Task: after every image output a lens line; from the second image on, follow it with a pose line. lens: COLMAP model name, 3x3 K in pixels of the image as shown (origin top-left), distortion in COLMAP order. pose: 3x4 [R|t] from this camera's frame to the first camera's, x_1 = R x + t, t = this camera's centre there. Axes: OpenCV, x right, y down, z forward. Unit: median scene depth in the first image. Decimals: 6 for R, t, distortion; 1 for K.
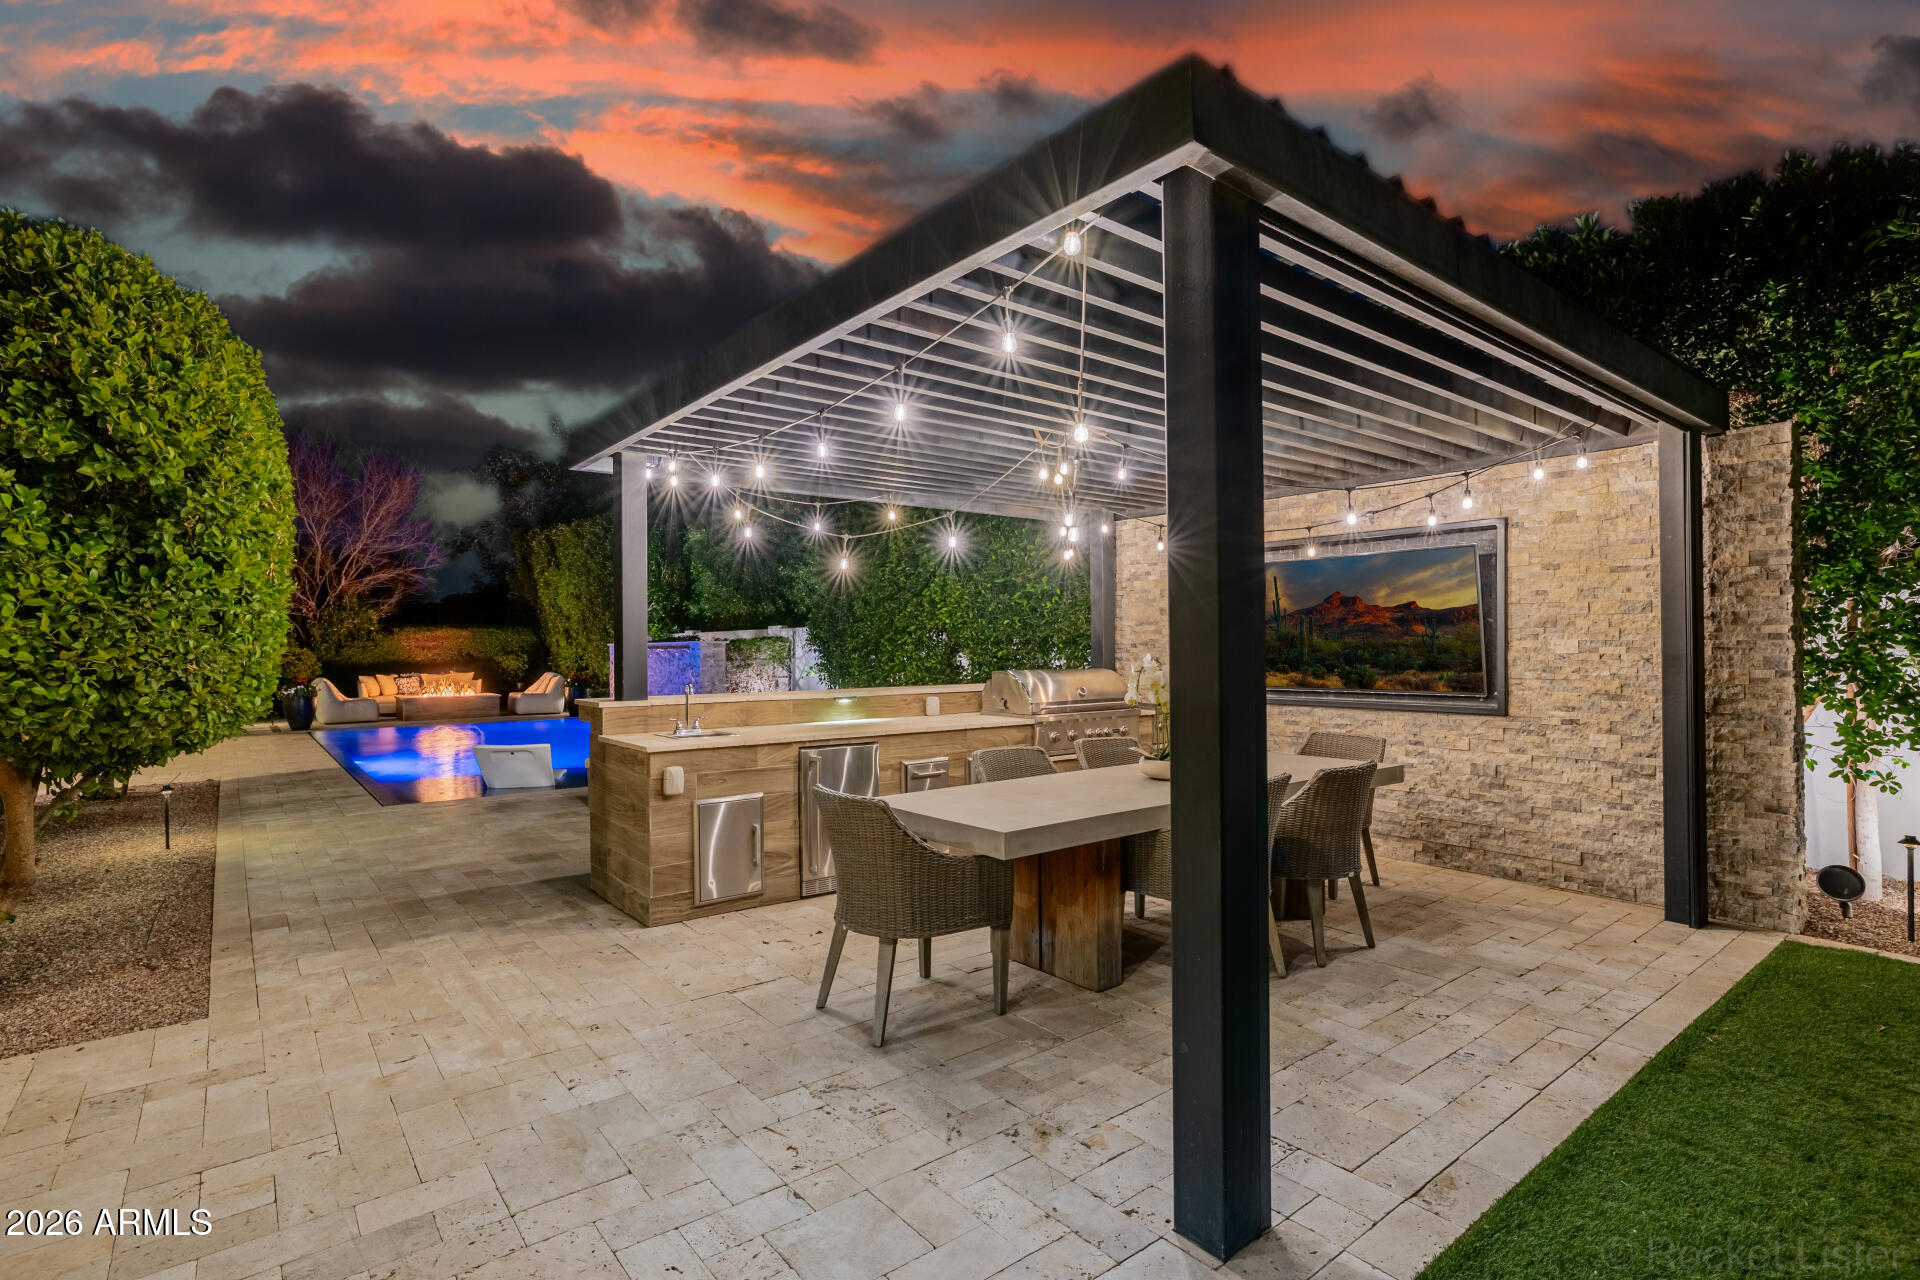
lens RADIAL K [[948.8, 0, 968.5], [0, 948.8, 647.2], [0, 0, 1]] dist [-0.011279, 0.001662]
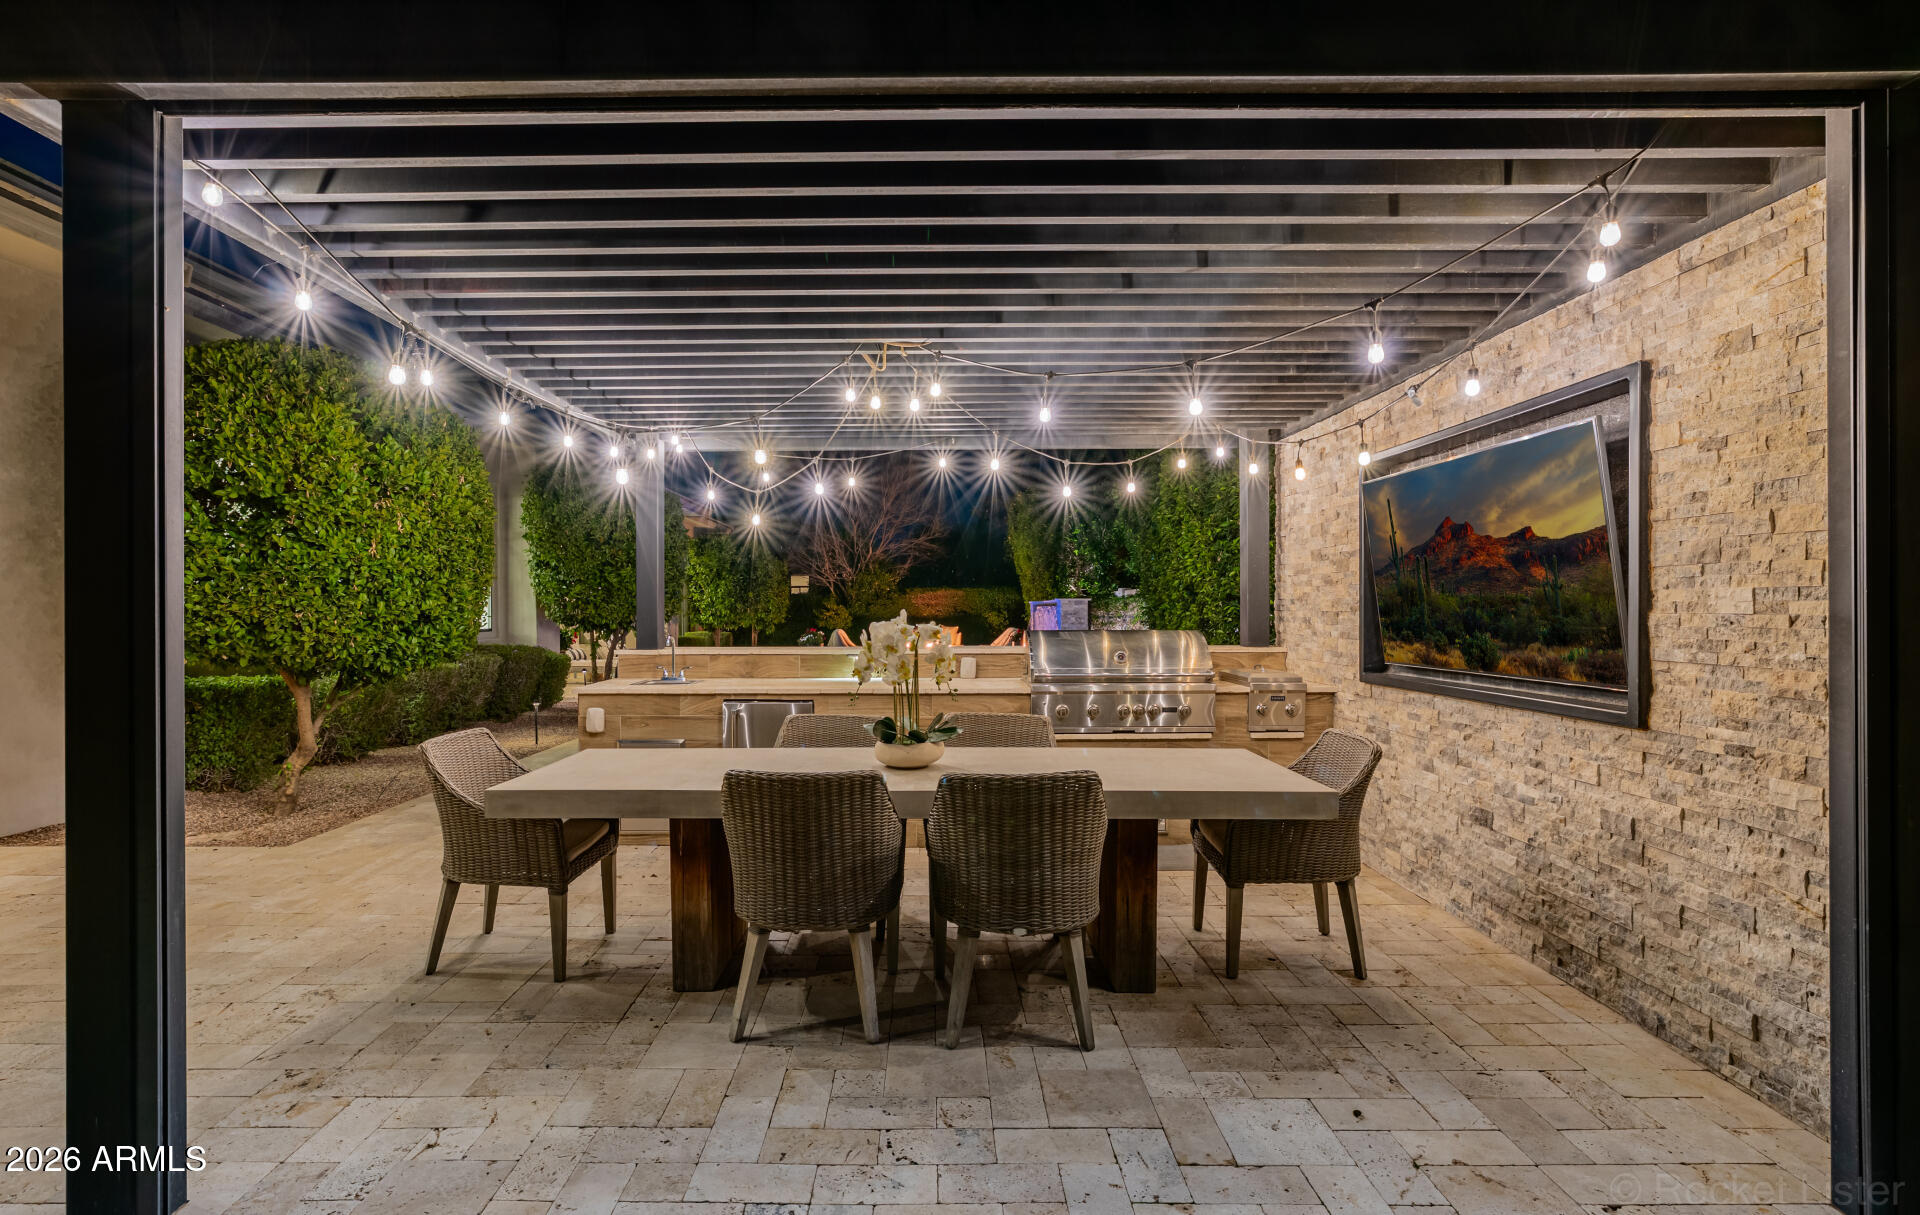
lens RADIAL K [[929.5, 0, 907.9], [0, 929.5, 617.4], [0, 0, 1]] dist [-0.010475, 0.002136]
pose [[0.766842, 0.009160, -0.641771, 0.599517], [-0.001425, 0.999920, 0.012569, 0.002650], [0.641835, -0.008724, 0.766793, 0.334144]]
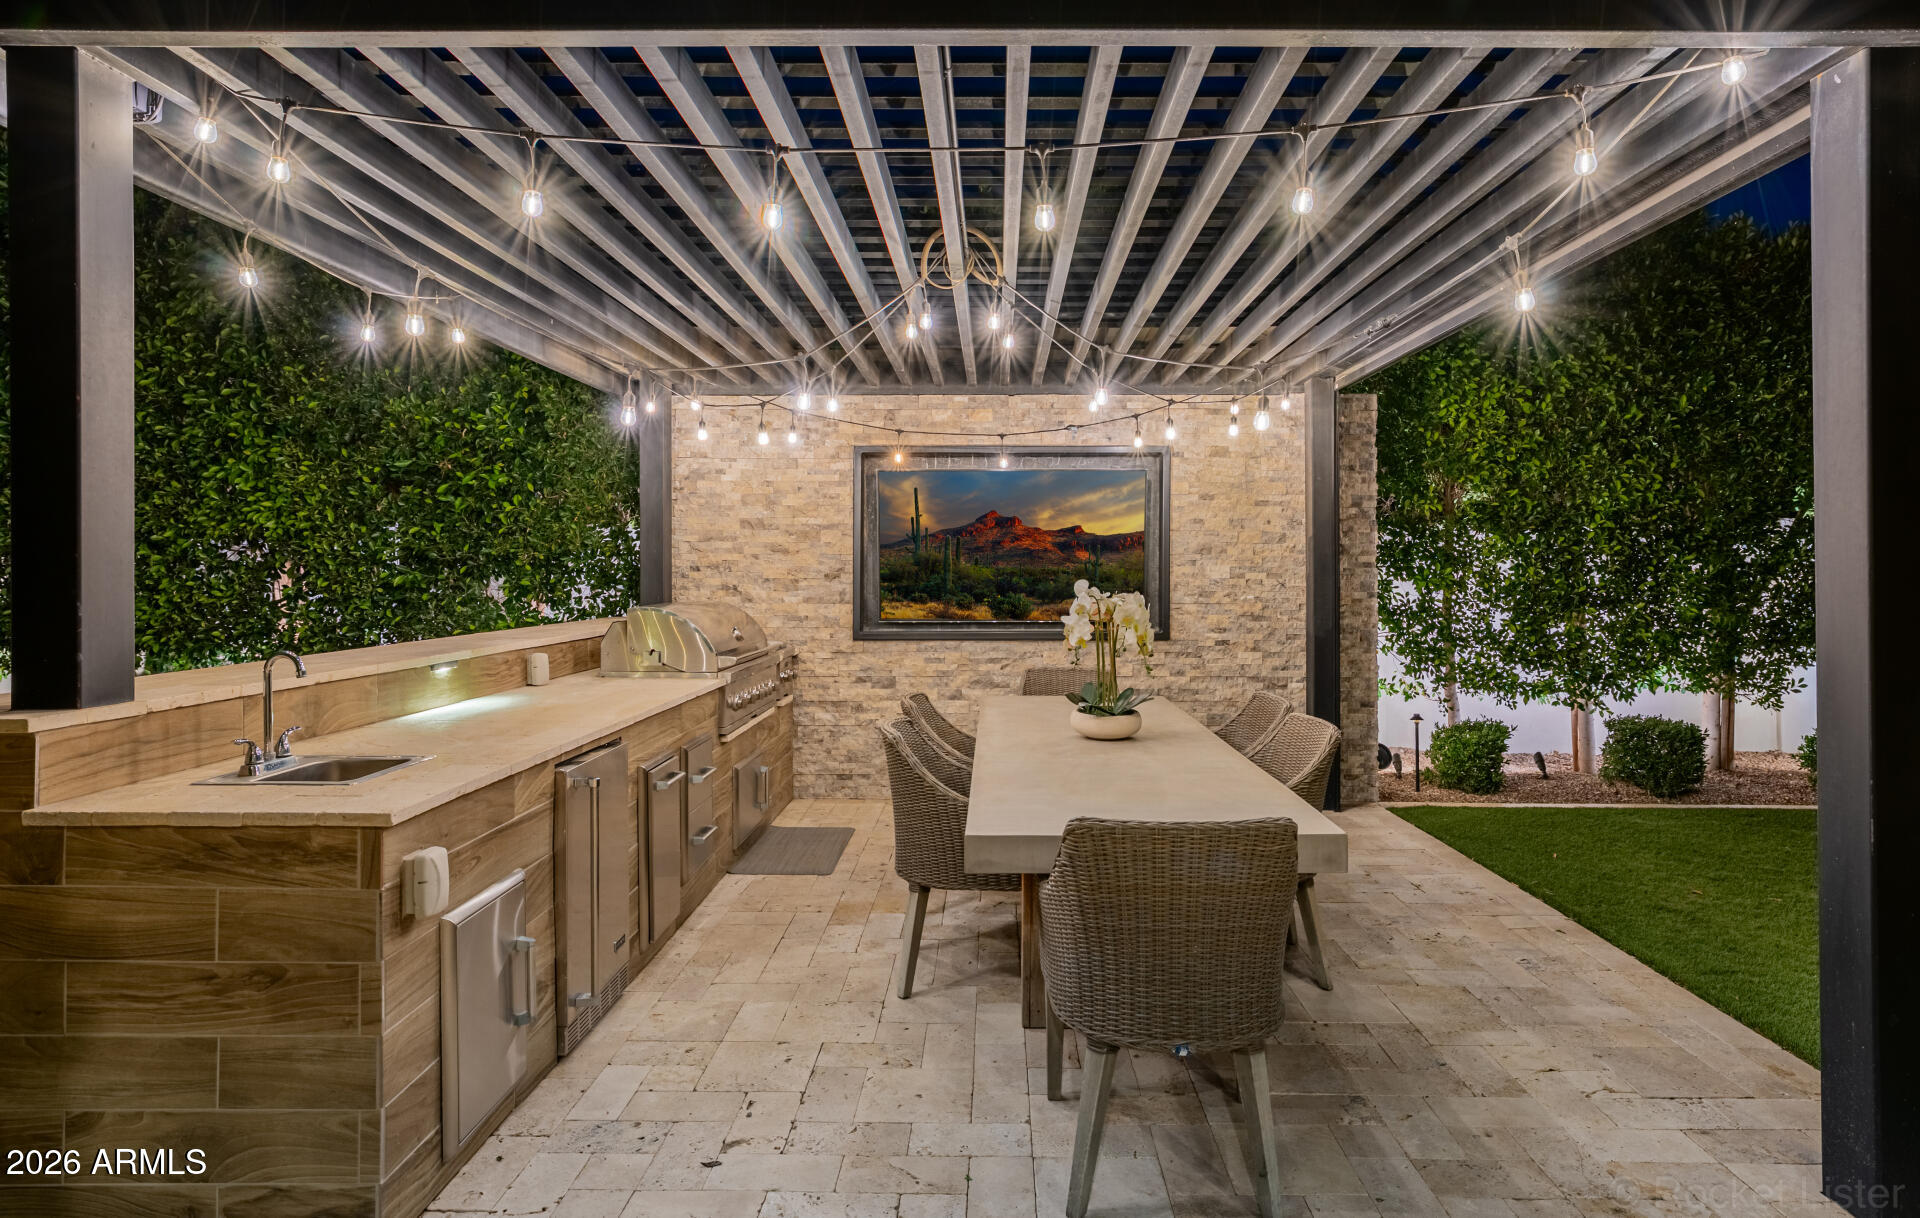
lens RADIAL K [[1050.9, 0, 1009.3], [0, 1050.9, 572.3], [0, 0, 1]] dist [-0.032932, -0.000525]
pose [[0.619953, 0.003581, 0.784631, -0.442400], [-0.003148, 0.999993, -0.002077, 0.002103], [-0.784633, -0.001182, 0.619960, 0.440339]]
